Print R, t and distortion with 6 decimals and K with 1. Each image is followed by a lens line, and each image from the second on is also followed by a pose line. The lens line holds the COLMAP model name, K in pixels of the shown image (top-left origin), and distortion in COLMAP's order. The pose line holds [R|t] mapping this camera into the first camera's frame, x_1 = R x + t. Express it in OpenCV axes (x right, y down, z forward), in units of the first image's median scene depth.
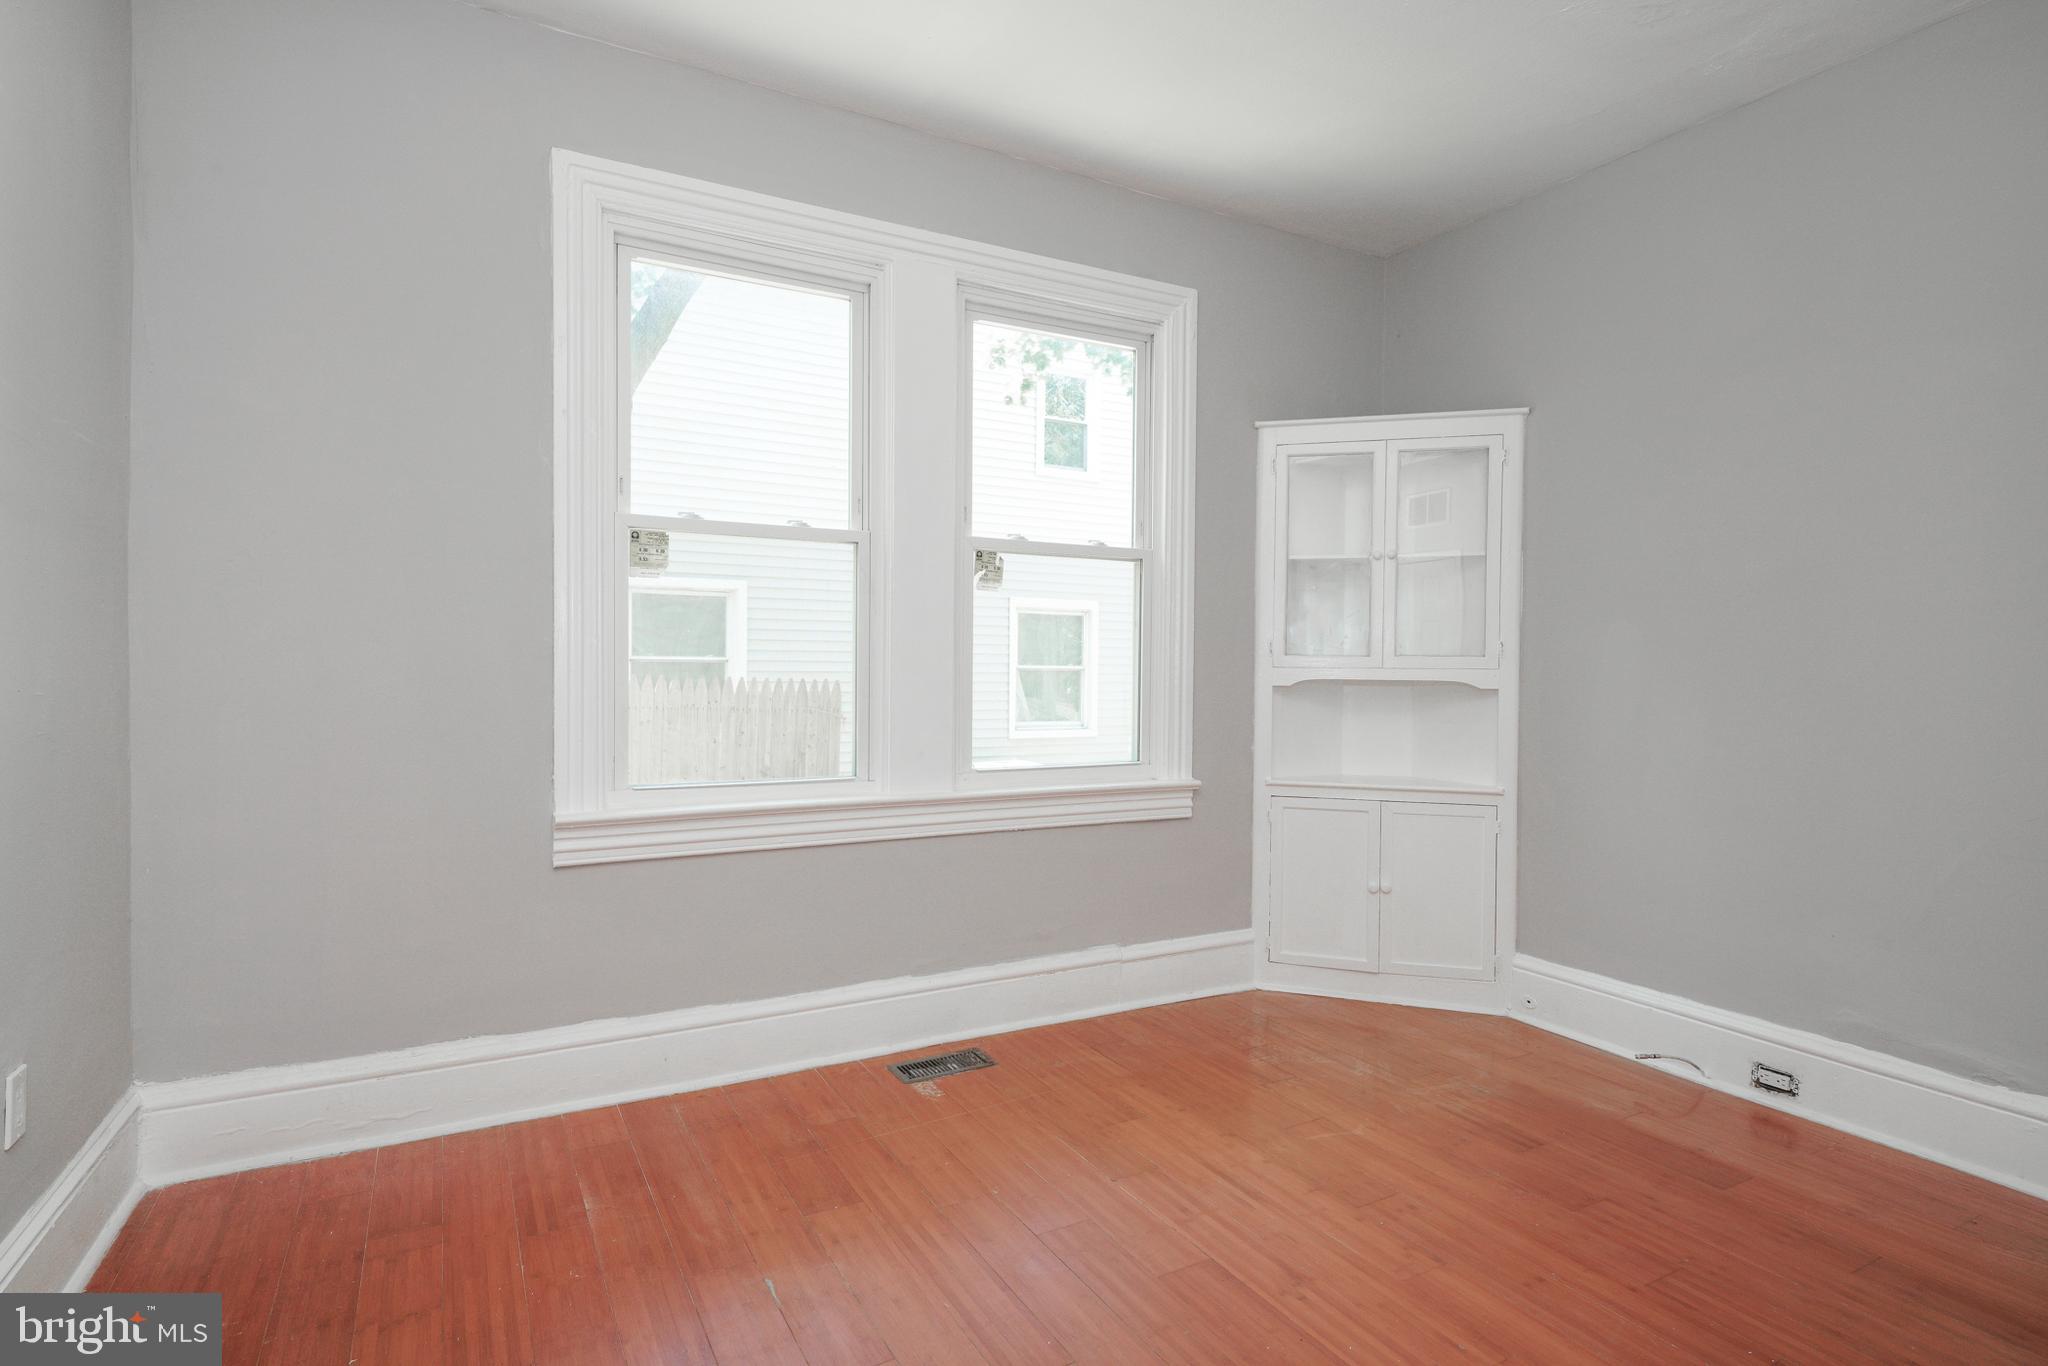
lens RADIAL K [[1054.7, 0, 1014.6], [0, 1054.7, 693.7], [0, 0, 1]] dist [0.004601, 0.000799]
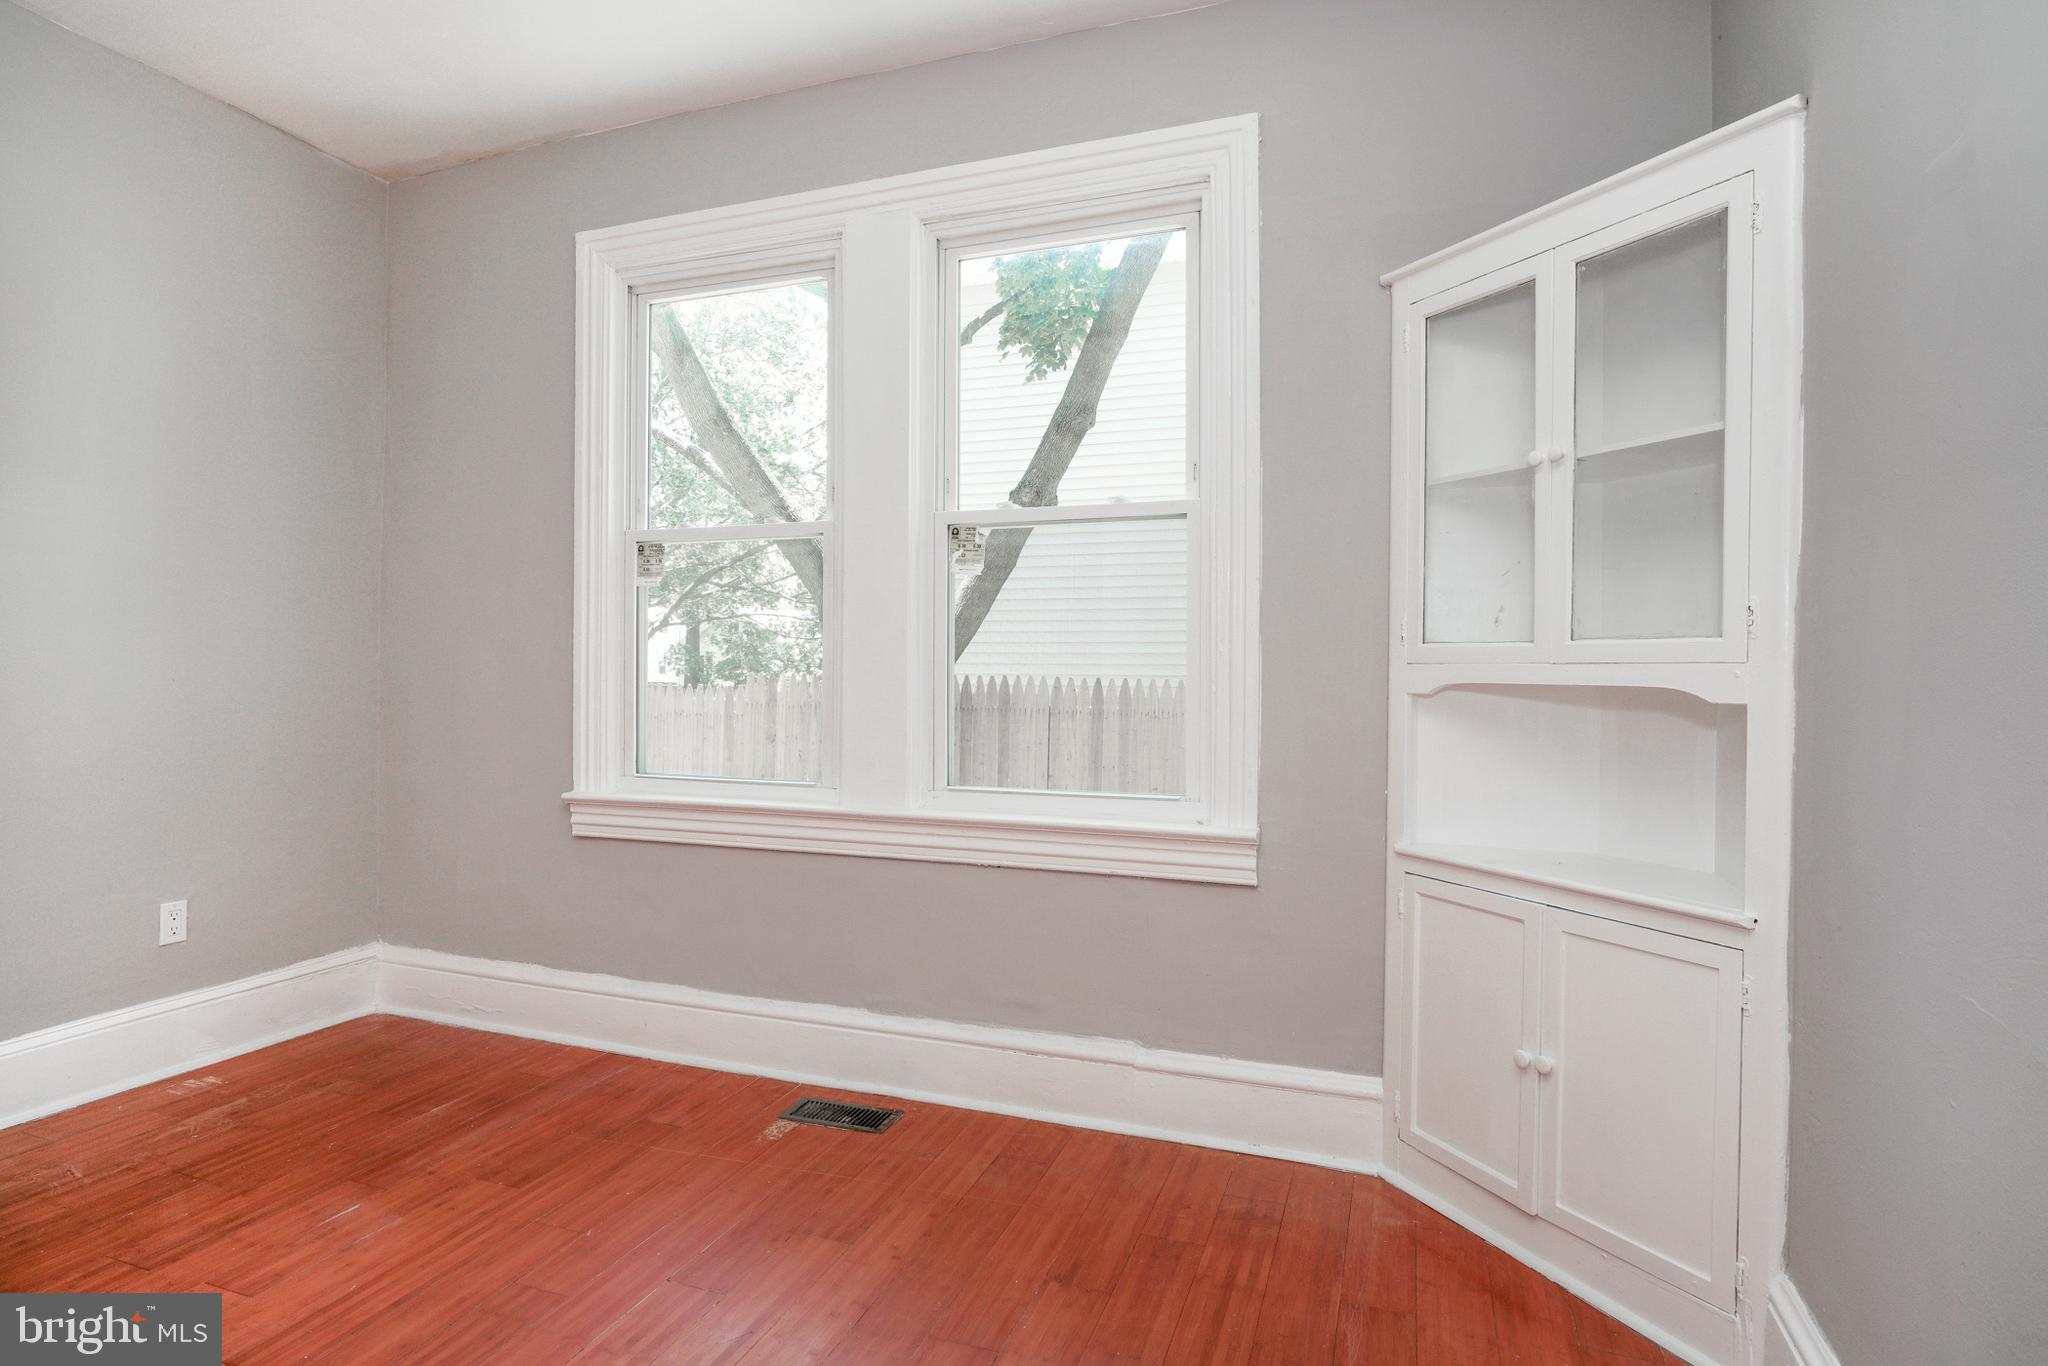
lens RADIAL K [[1107.8, 0, 1014.9], [0, 1107.8, 686.4], [0, 0, 1]] dist [-0.016161, -0.000038]
pose [[0.646415, 0.006281, -0.762960, 0.720244], [-0.019833, 0.999767, -0.008573, -0.001775], [0.762728, 0.020674, 0.646389, 0.498180]]
